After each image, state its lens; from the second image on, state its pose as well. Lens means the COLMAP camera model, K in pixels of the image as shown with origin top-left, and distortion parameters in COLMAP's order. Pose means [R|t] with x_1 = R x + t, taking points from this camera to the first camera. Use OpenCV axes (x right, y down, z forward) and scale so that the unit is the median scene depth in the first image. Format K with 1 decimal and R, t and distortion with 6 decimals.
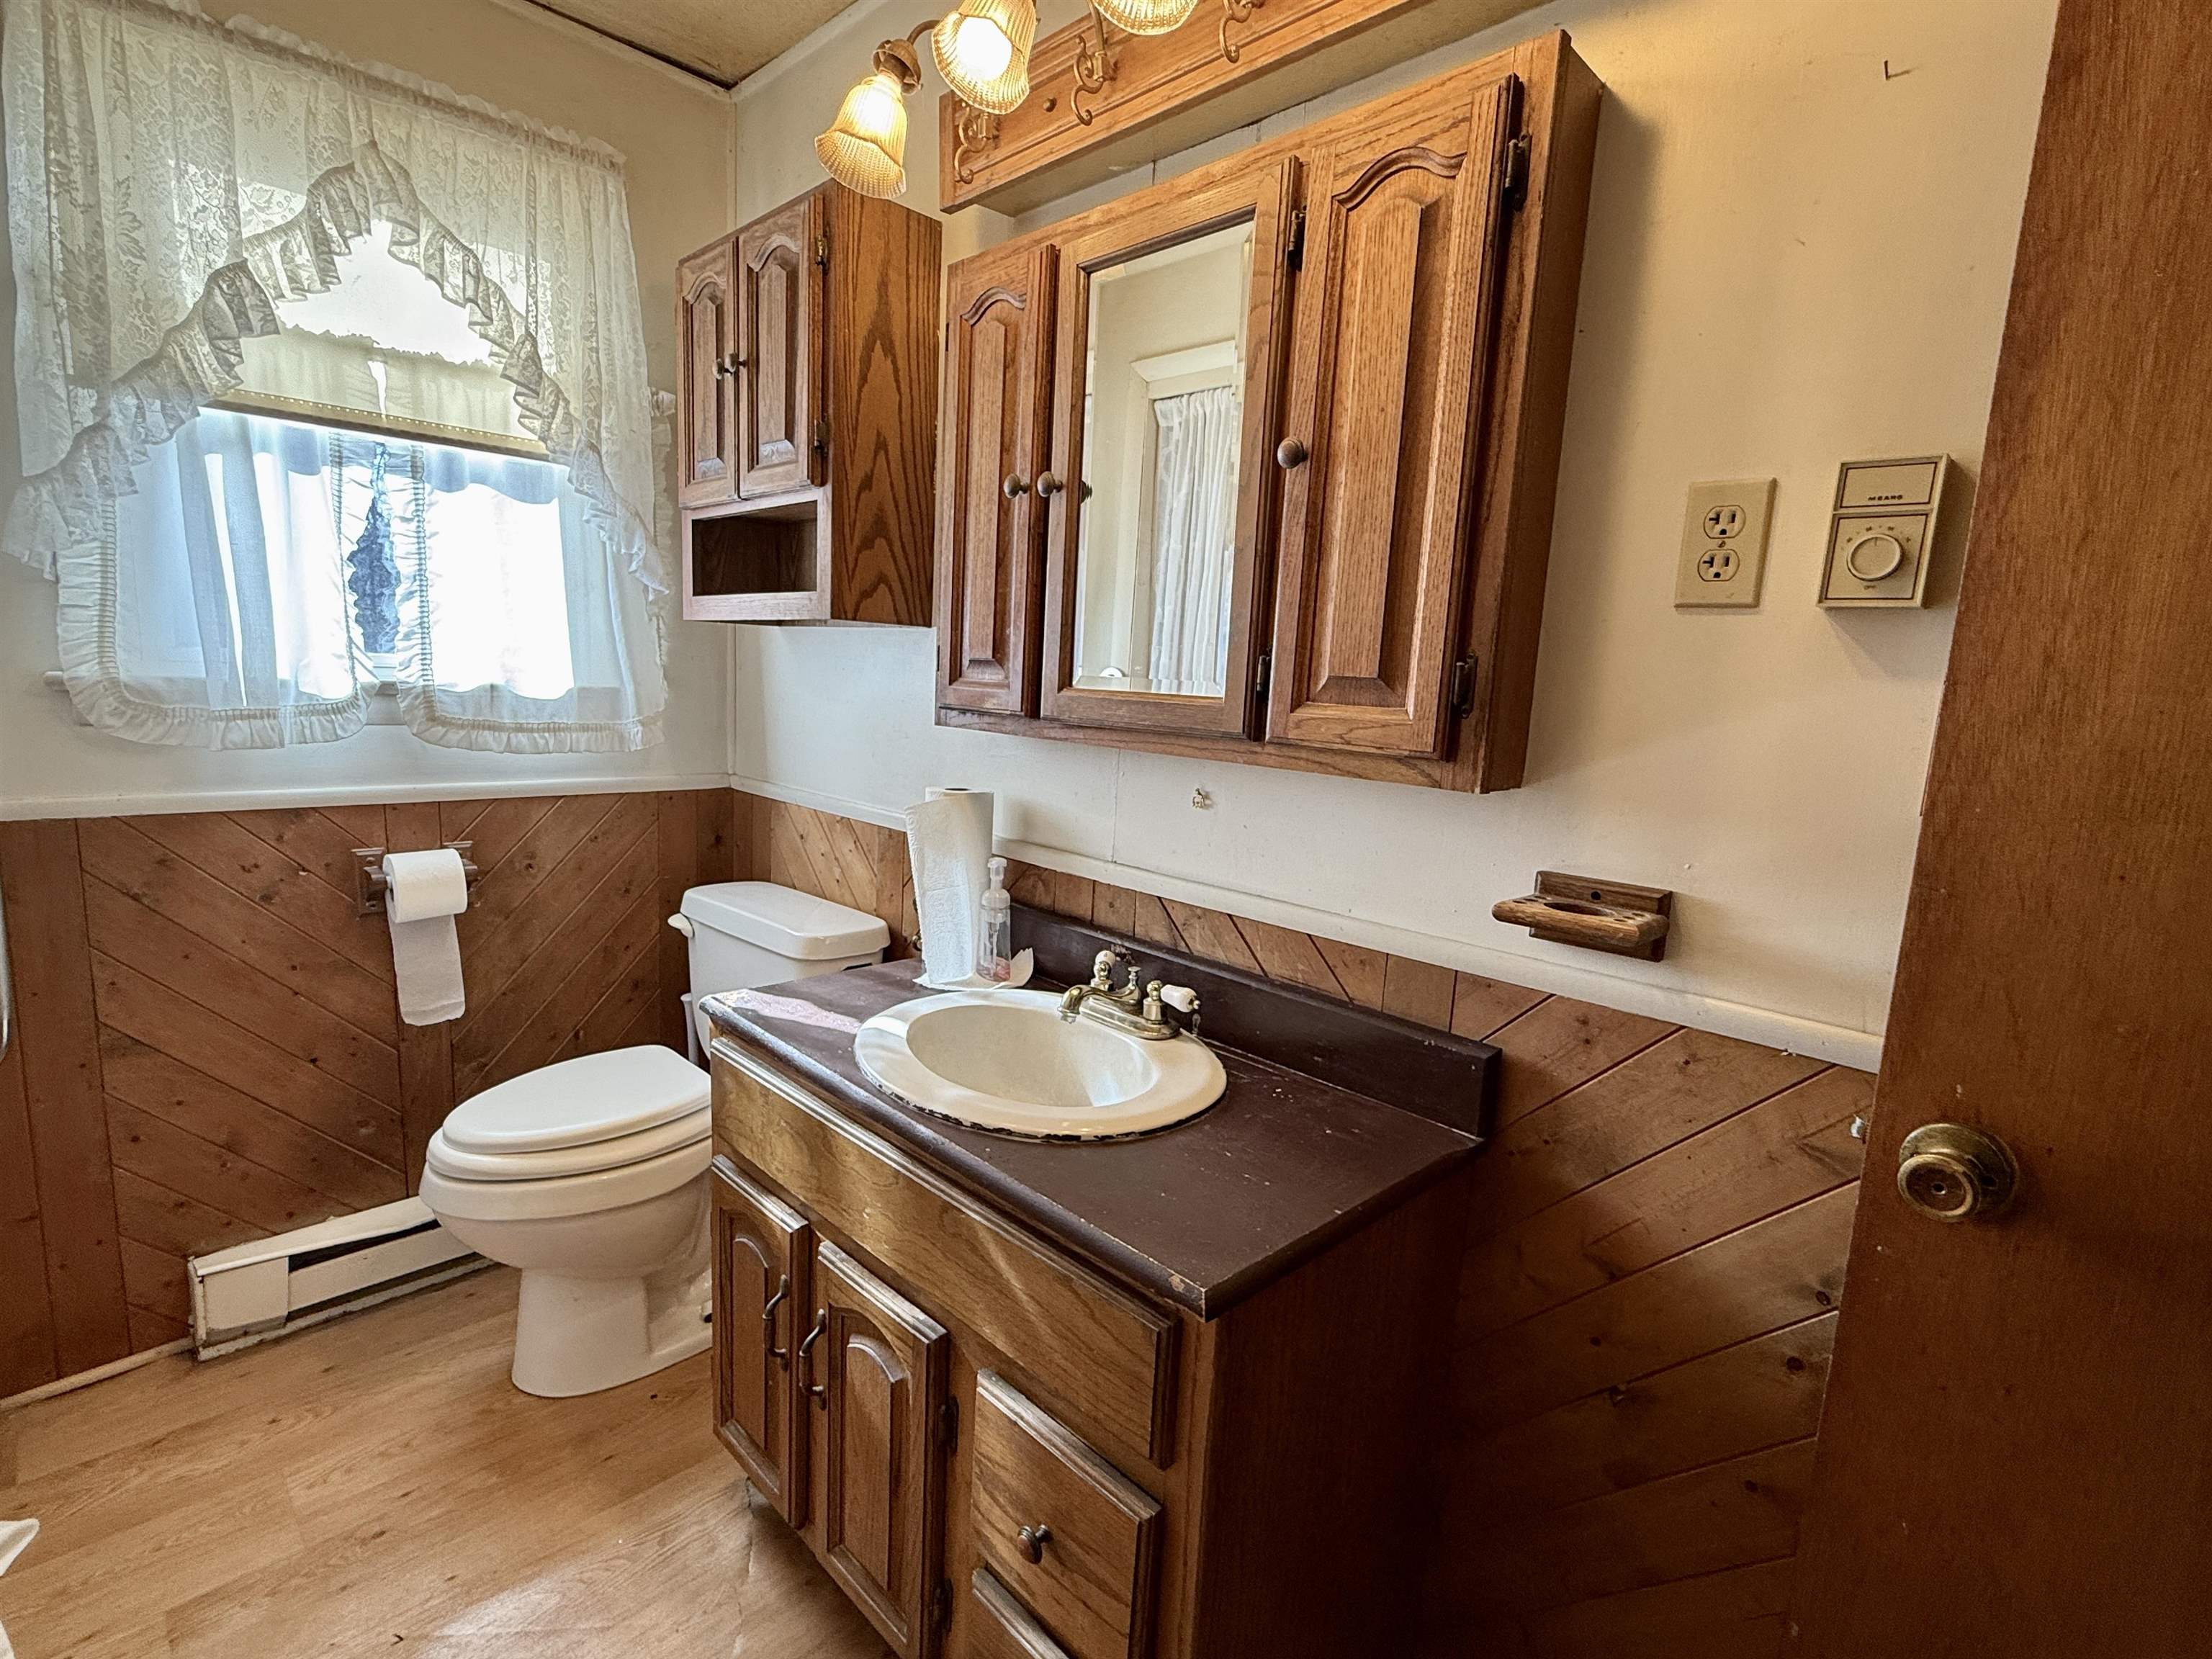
lens RADIAL K [[1050.3, 0, 1095.9], [0, 1050.3, 831.9], [0, 0, 1]] dist [0.002838, -0.001443]
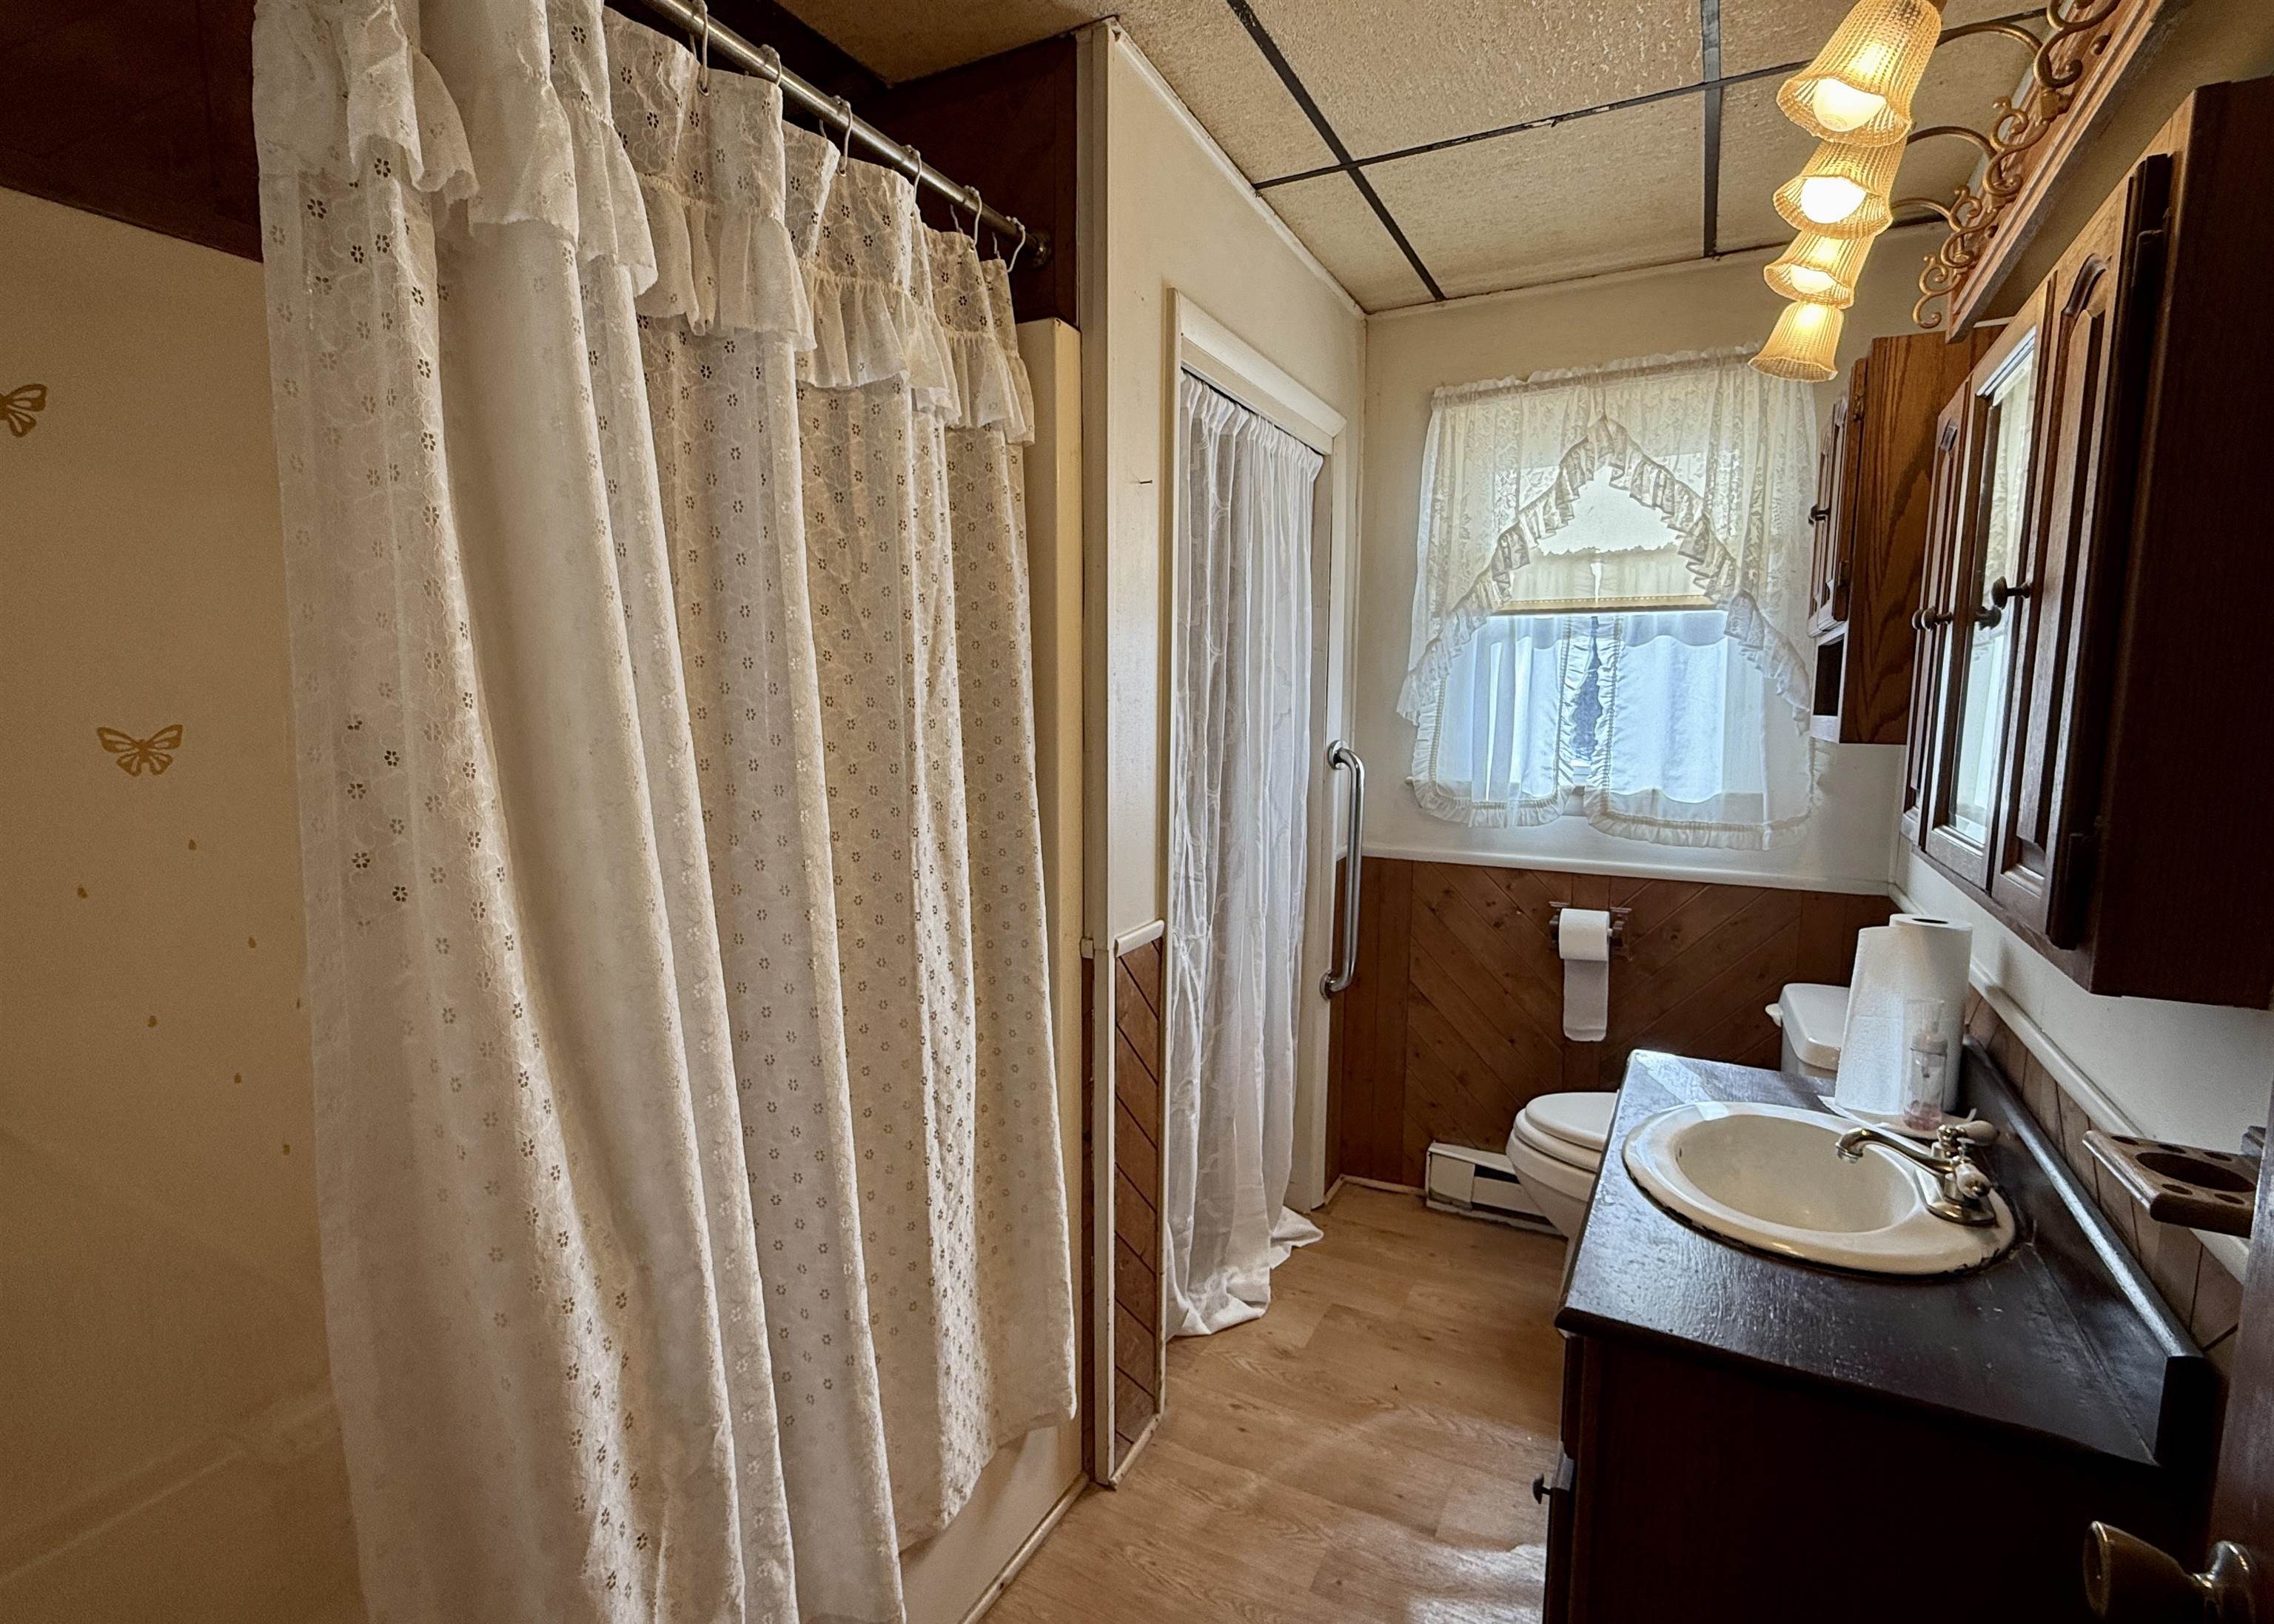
lens RADIAL K [[1083.5, 0, 1137.0], [0, 1083.5, 812.0], [0, 0, 1]] dist [-0.000677, -0.000227]
pose [[0.297672, 0.056517, -0.952994, 0.531713], [-0.139454, 0.990113, 0.015160, -0.049111], [0.944428, 0.128386, 0.302610, 0.015284]]
